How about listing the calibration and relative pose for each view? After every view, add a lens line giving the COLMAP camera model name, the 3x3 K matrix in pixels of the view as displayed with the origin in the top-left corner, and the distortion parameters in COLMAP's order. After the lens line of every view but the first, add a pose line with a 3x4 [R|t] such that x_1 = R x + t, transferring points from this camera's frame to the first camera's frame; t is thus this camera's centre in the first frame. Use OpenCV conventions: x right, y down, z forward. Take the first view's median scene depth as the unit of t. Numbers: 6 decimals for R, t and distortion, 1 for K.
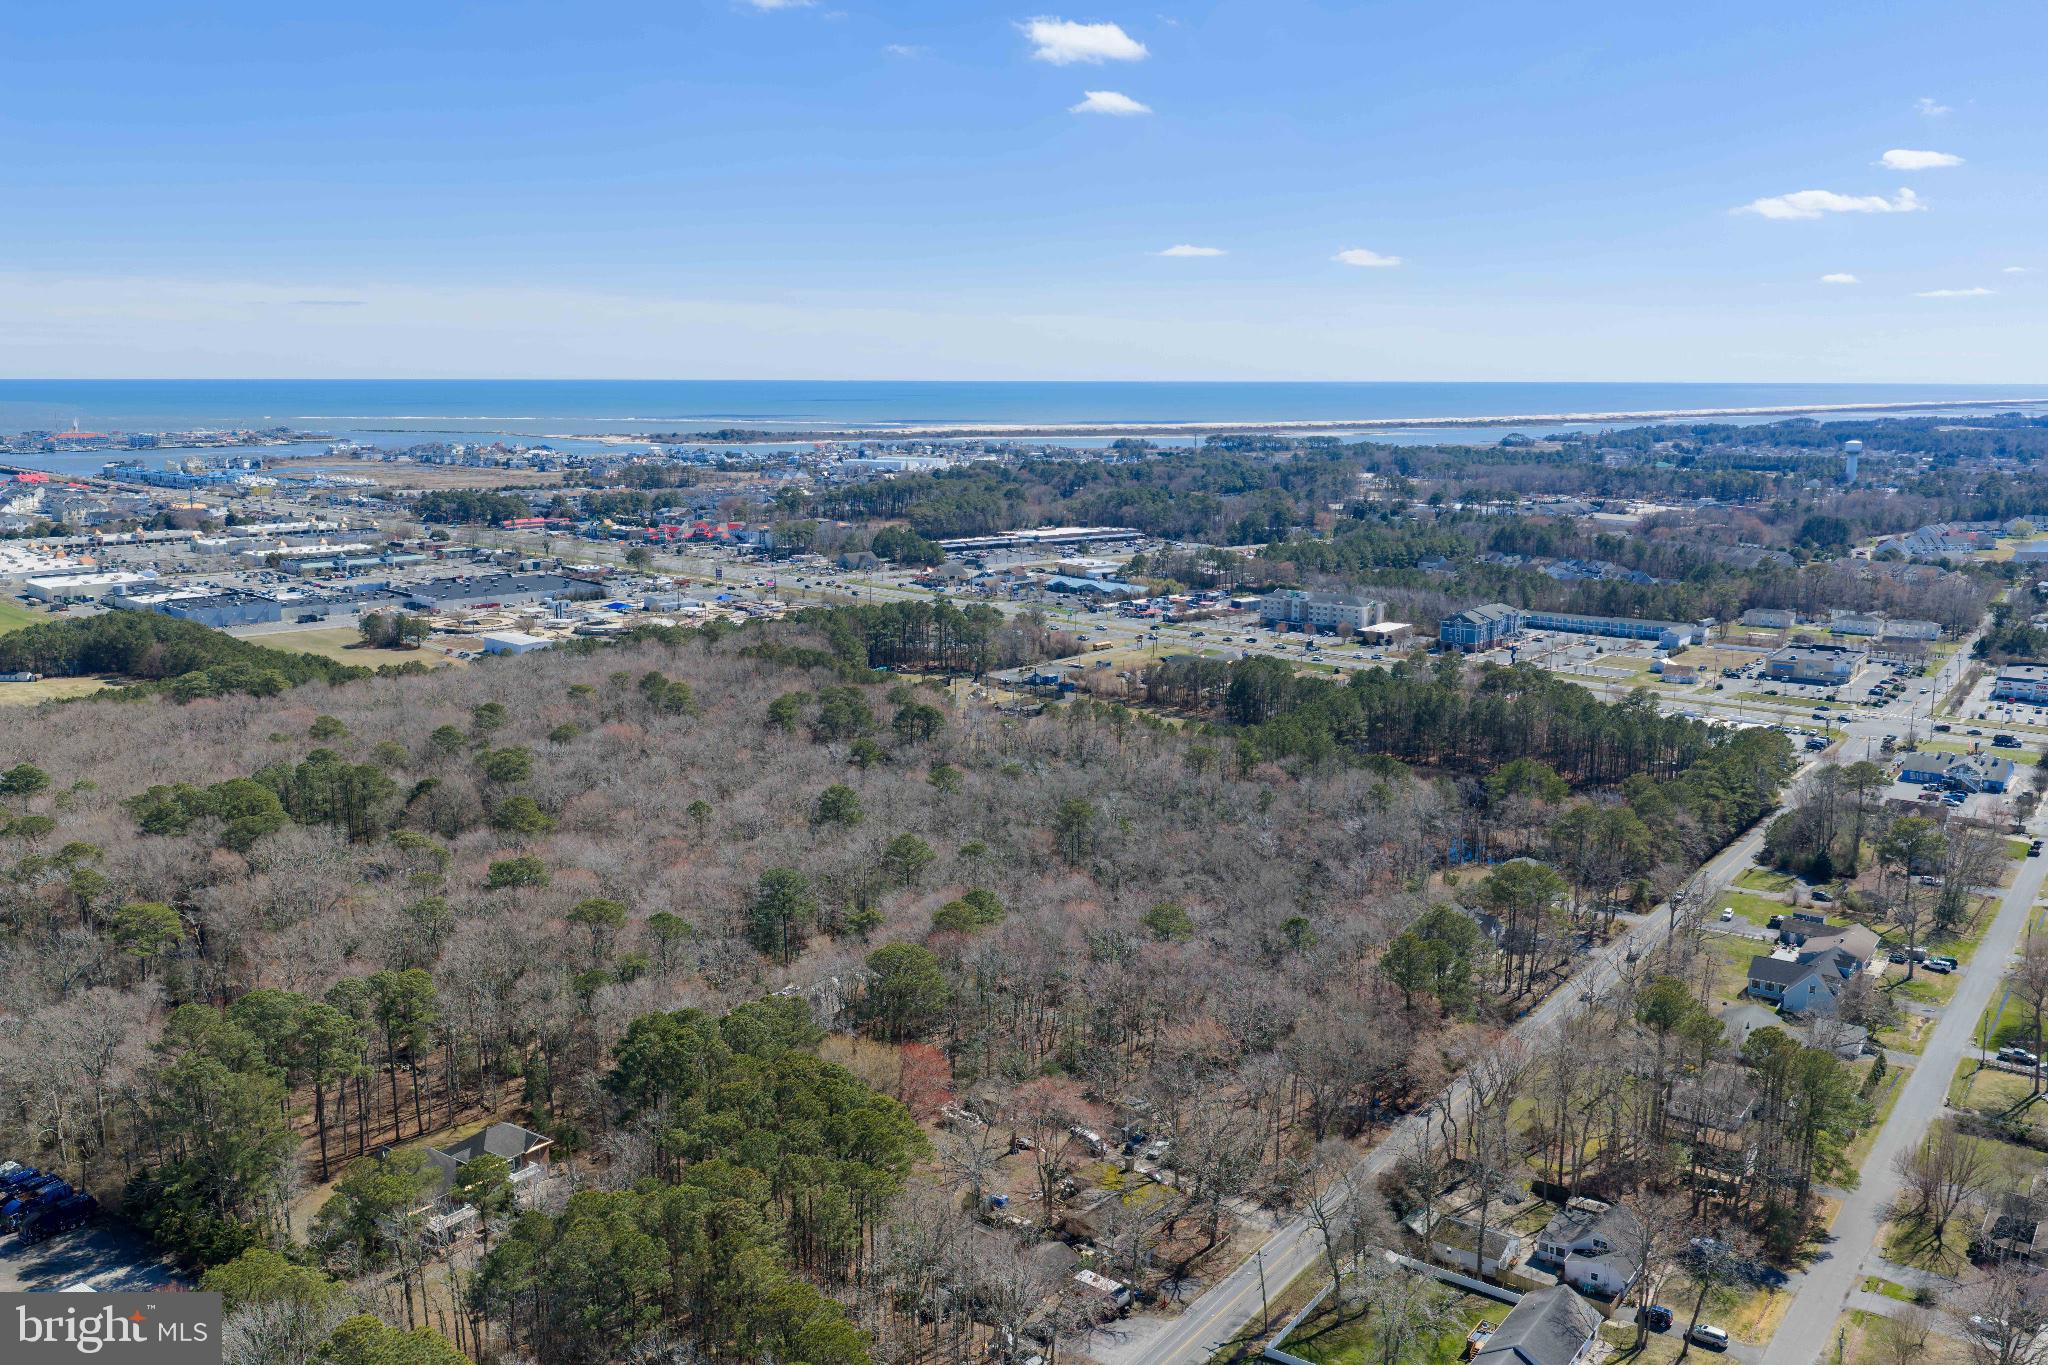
lens RADIAL K [[1686.3, 0, 1024.0], [0, 1686.3, 682.5], [0, 0, 1]] dist [0.005623, -0.014321]
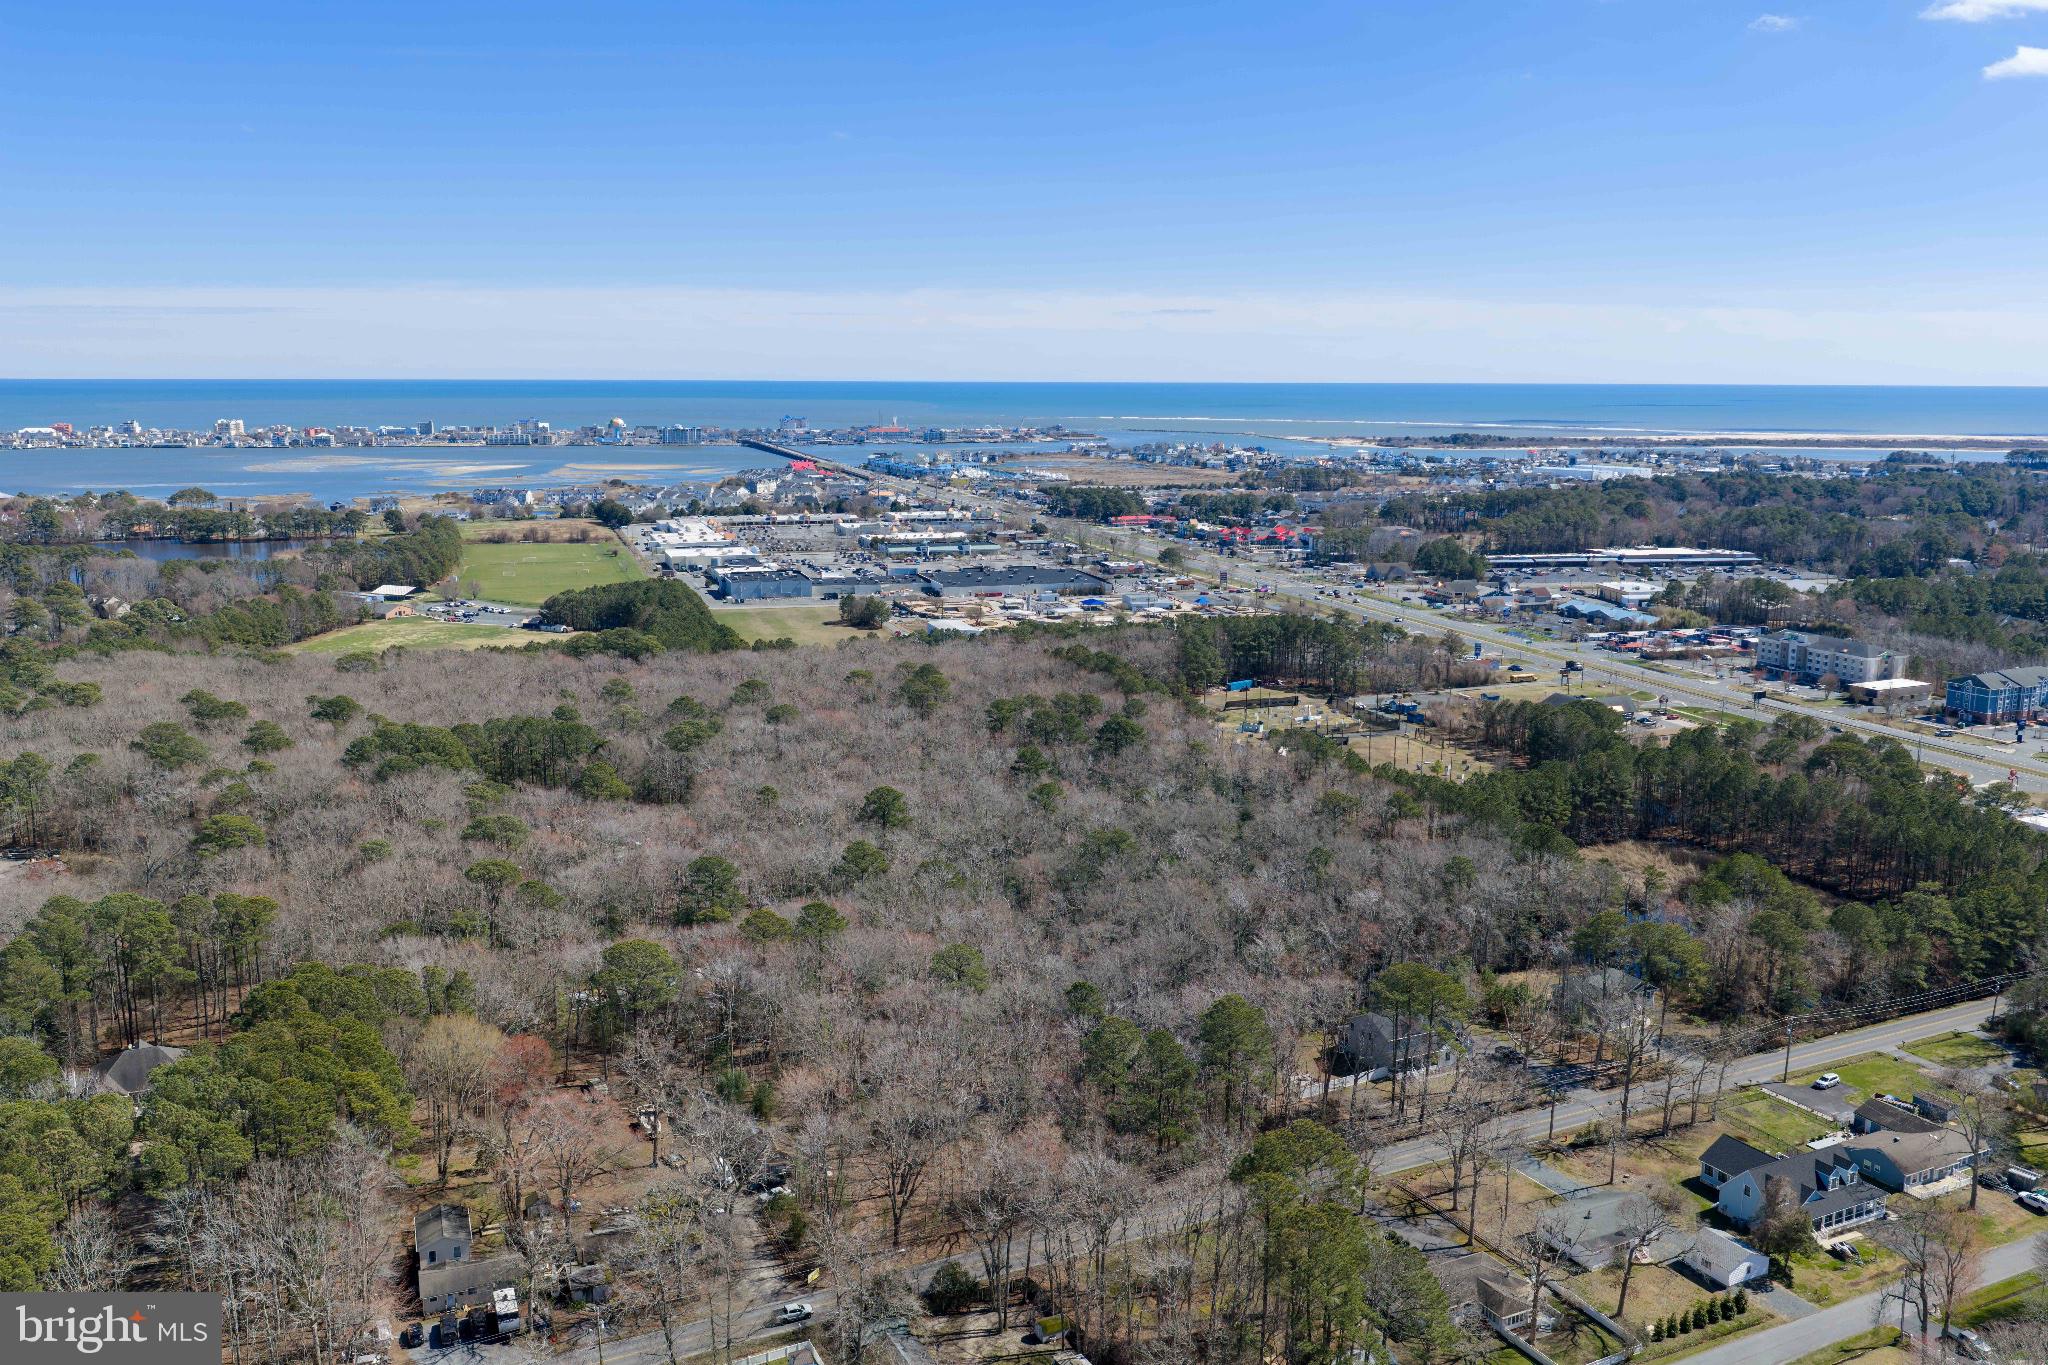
lens RADIAL K [[1668.7, 0, 1025.7], [0, 1668.7, 720.3], [0, 0, 1]] dist [0.020504, -0.024916]
pose [[0.890244, 0.093304, -0.445826, 0.147453], [-0.083676, 0.995638, 0.041282, -0.009706], [0.447733, 0.000554, 0.894167, 0.054262]]
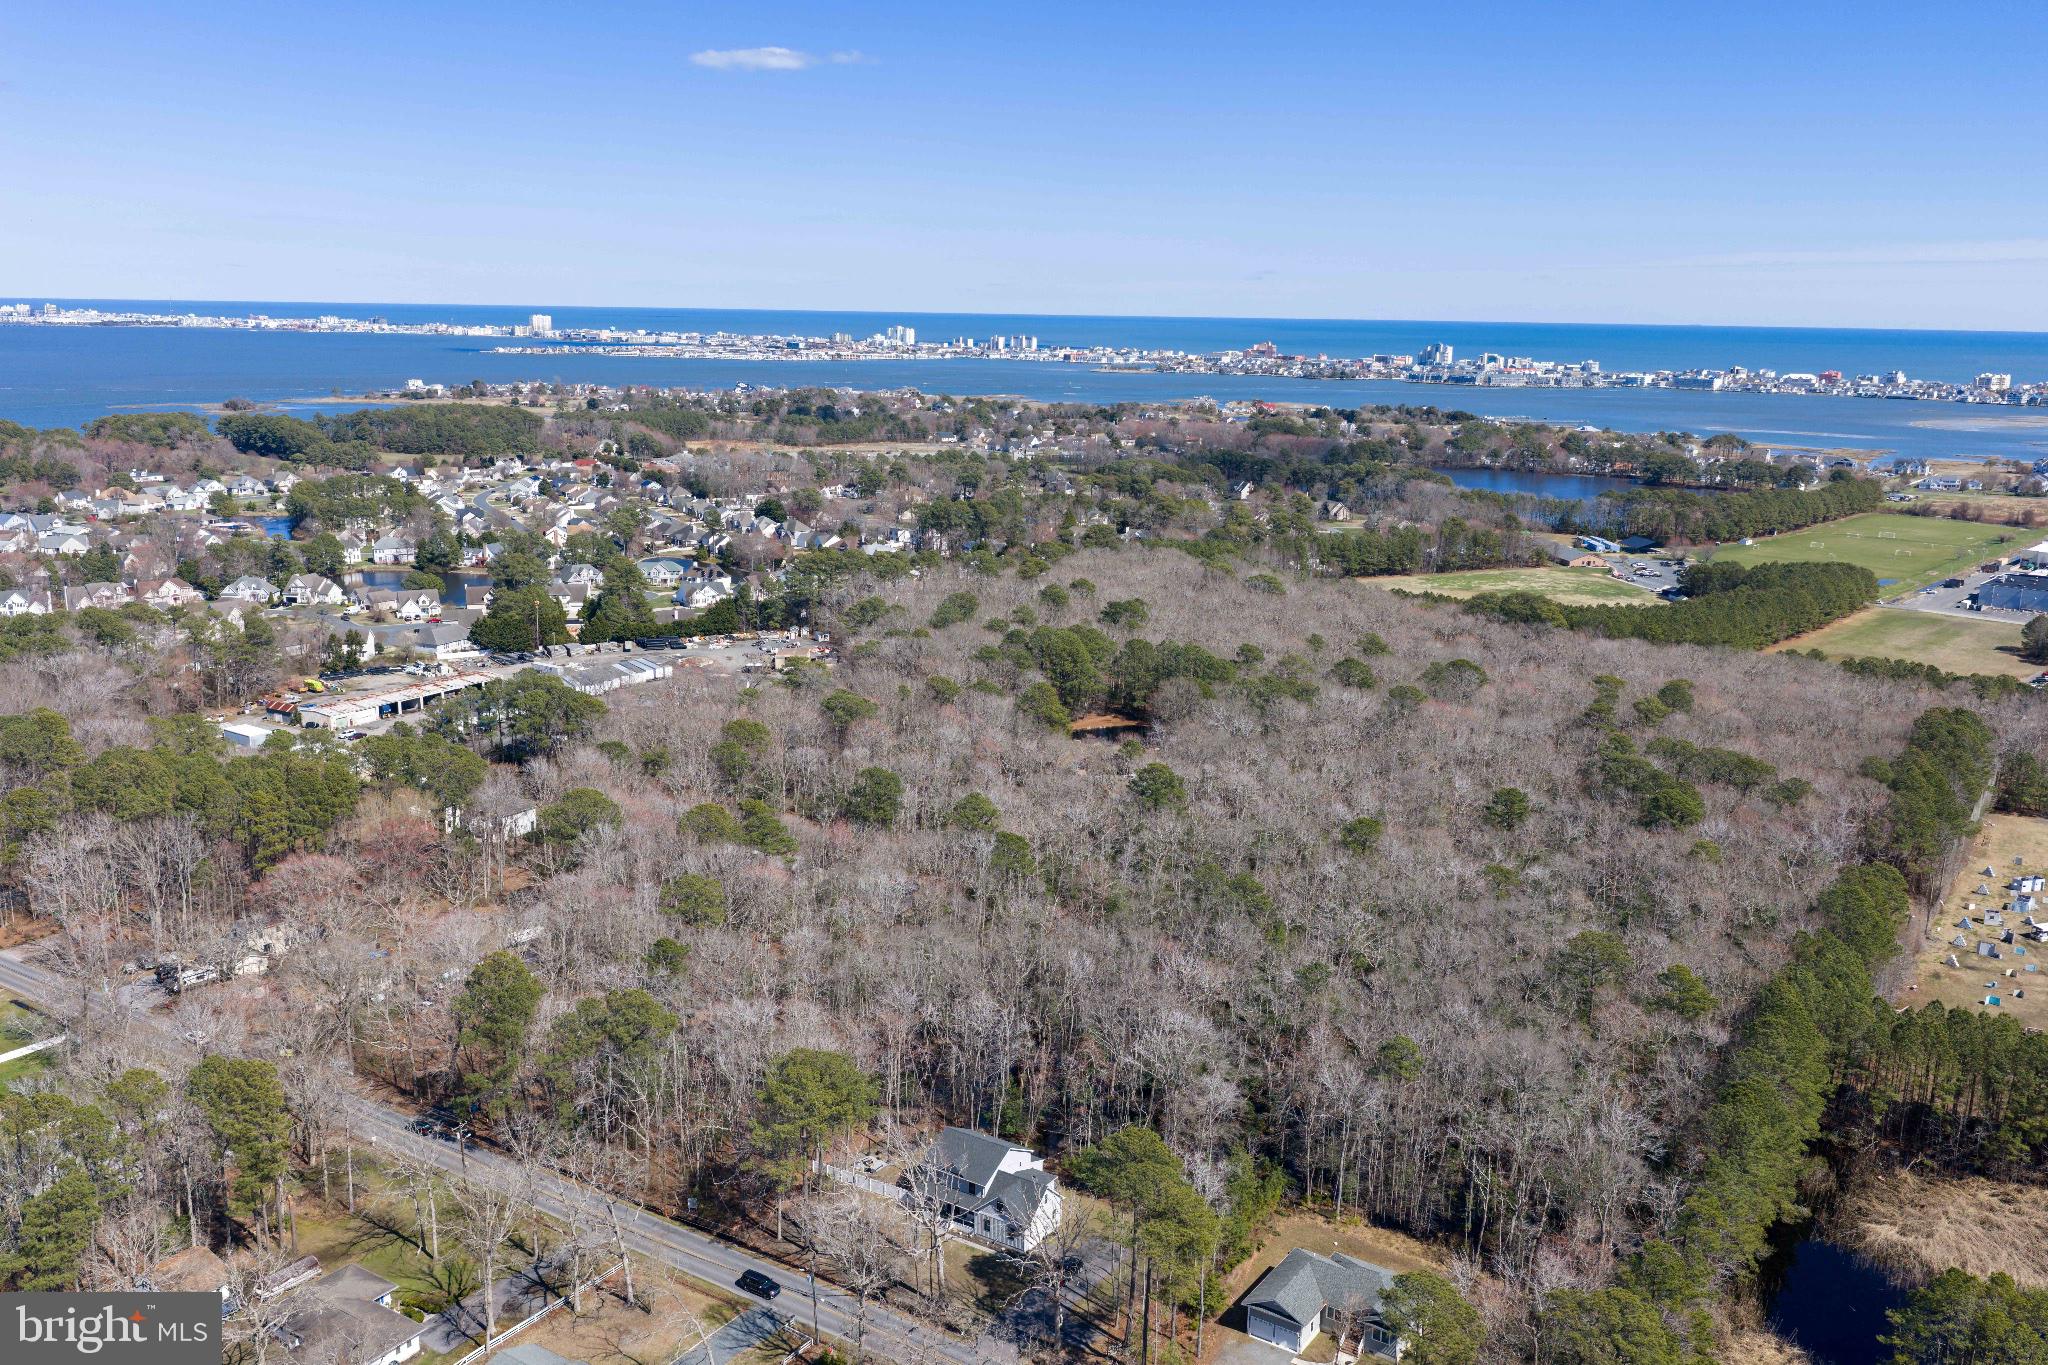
lens RADIAL K [[1668.7, 0, 1025.7], [0, 1668.7, 720.3], [0, 0, 1]] dist [0.020504, -0.024916]
pose [[0.067271, 0.239113, -0.968659, 0.274481], [-0.196580, 0.955004, 0.222090, -0.055226], [0.978177, 0.175479, 0.111249, 0.310967]]
